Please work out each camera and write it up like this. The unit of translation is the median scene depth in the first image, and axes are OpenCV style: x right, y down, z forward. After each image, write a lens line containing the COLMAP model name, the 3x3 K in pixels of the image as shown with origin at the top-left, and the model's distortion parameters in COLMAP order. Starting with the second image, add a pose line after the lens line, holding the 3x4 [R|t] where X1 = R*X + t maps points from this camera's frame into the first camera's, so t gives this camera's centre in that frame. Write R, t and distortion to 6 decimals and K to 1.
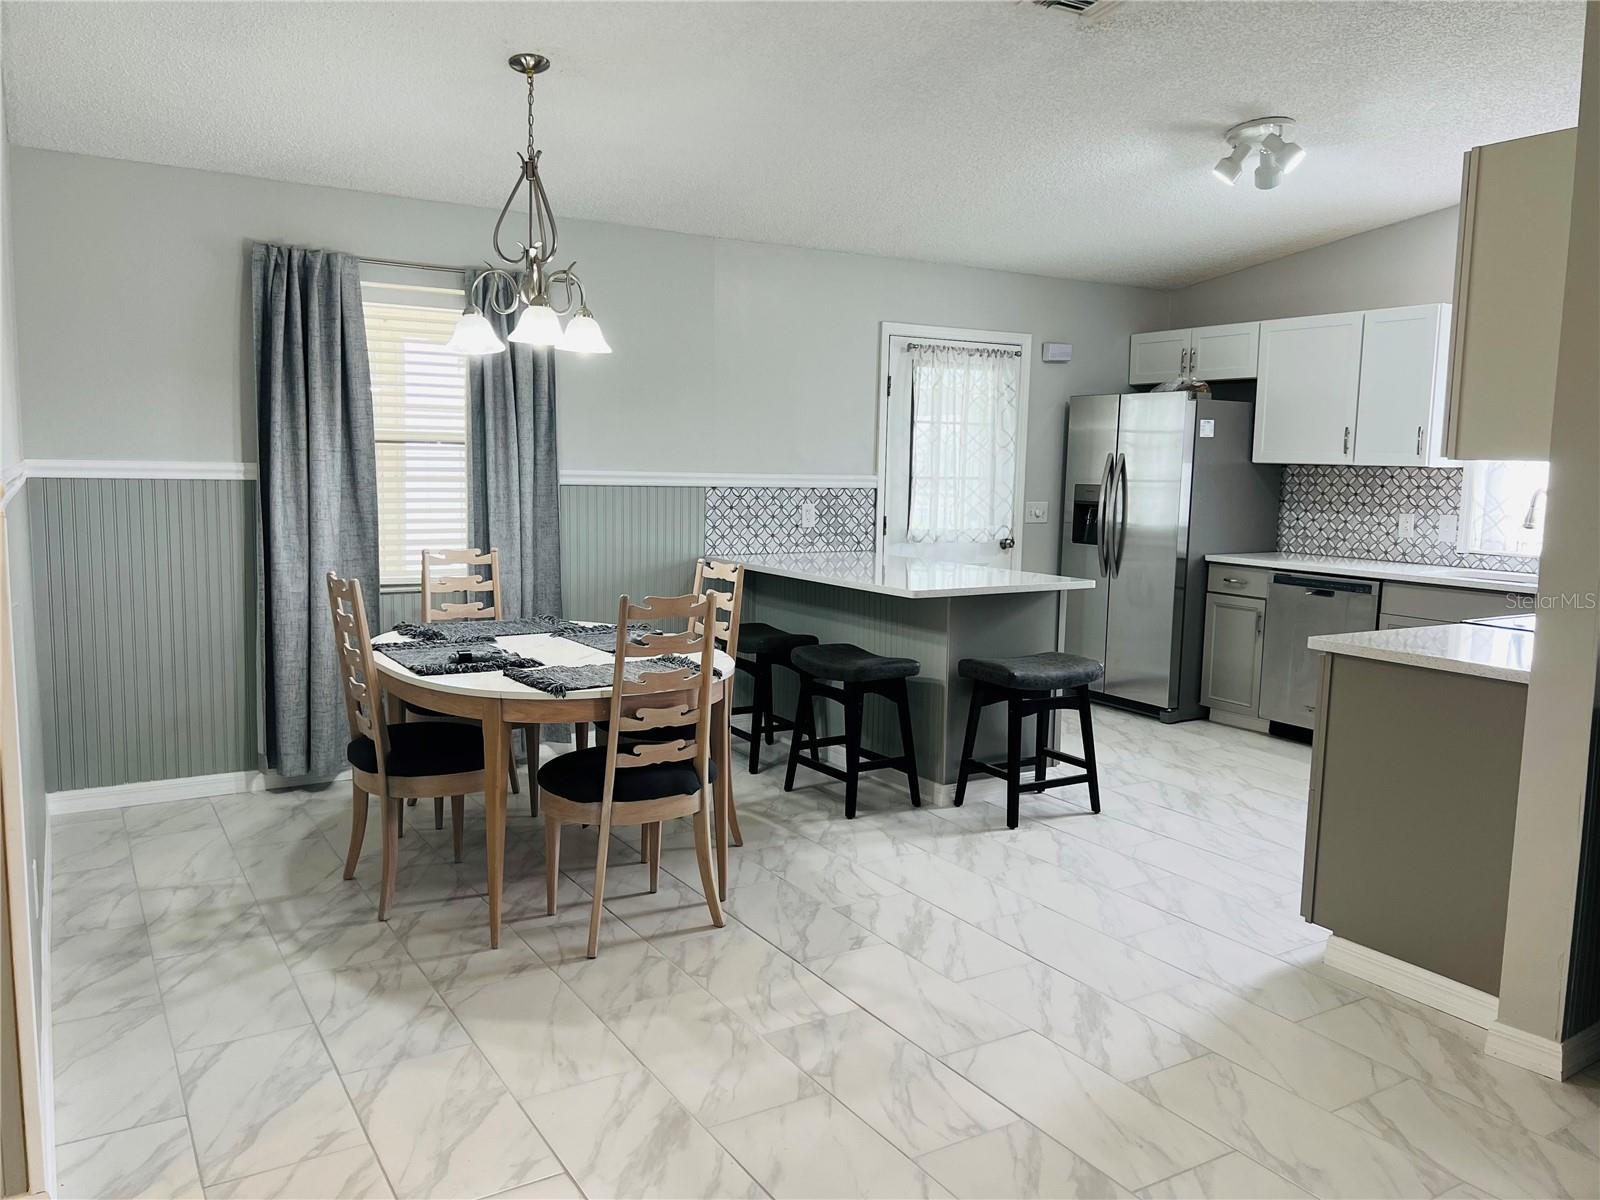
lens RADIAL K [[1190.8, 0, 801.9], [0, 1190.8, 593.6], [0, 0, 1]] dist [0.054627, -0.057152]
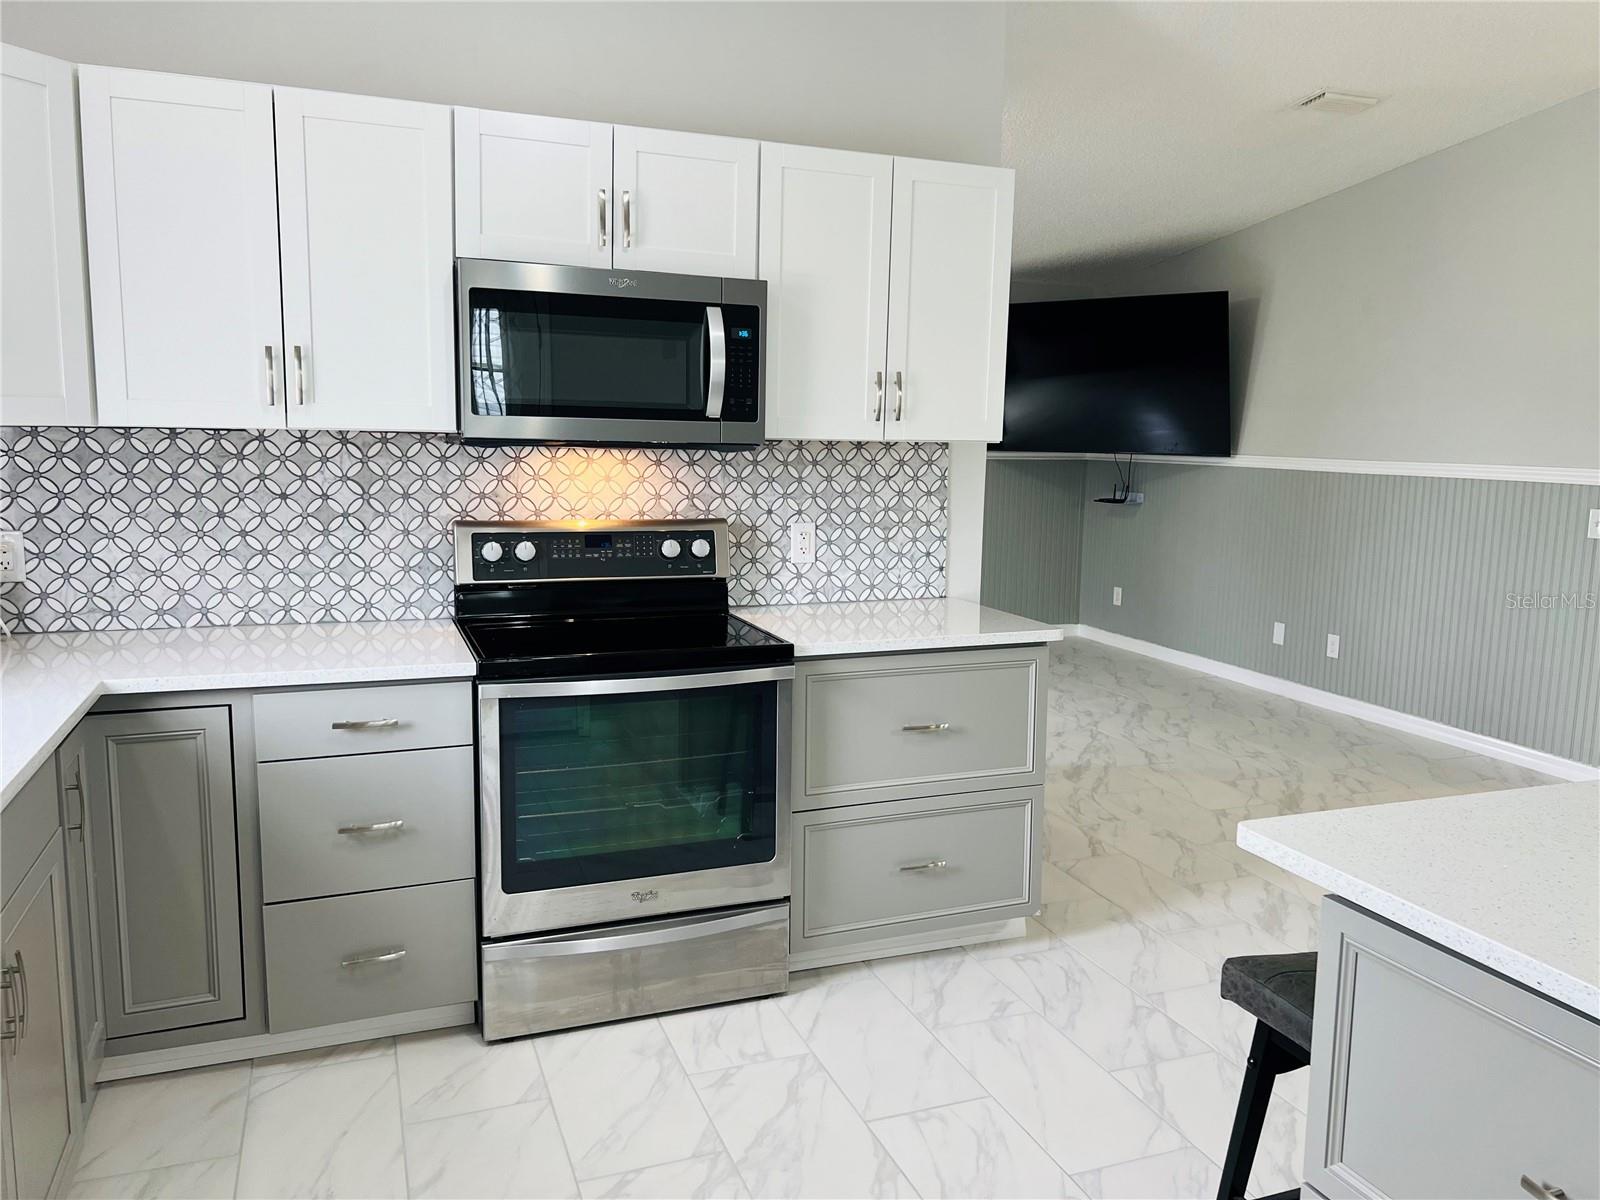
lens RADIAL K [[1190.8, 0, 801.9], [0, 1190.8, 593.6], [0, 0, 1]] dist [0.054627, -0.057152]
pose [[-0.981254, -0.059588, 0.183274, 0.244386], [-0.013651, 0.970099, 0.242324, -0.119504], [-0.192233, 0.235279, -0.952728, 1.050478]]
